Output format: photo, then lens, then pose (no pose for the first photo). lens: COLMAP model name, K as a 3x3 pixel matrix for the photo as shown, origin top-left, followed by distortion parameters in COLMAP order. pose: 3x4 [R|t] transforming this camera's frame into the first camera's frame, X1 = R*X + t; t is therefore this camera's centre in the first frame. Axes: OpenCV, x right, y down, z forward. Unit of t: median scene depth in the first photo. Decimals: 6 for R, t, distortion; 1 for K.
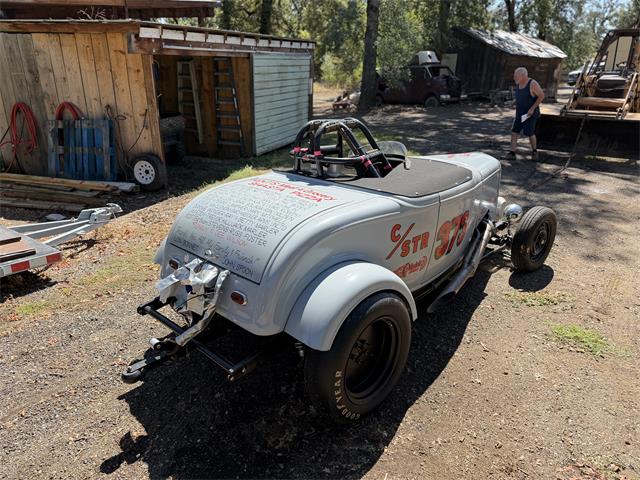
lens RADIAL K [[450.6, 0, 320.3], [0, 450.6, 241.7], [0, 0, 1]] dist [0.054498, -0.067321]
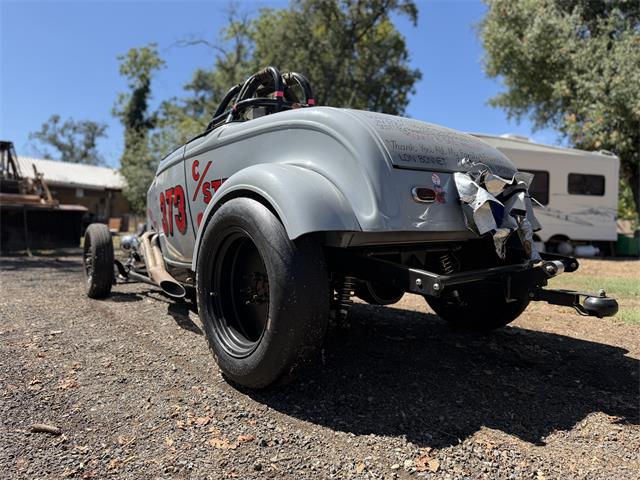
lens RADIAL K [[453.1, 0, 318.9], [0, 453.1, 243.6], [0, 0, 1]] dist [0.025453, -0.033704]
pose [[0.106429, -0.028232, 0.993919, -0.340353], [0.347592, 0.937586, -0.010588, 0.025188], [-0.931586, 0.346606, 0.109599, 0.396674]]
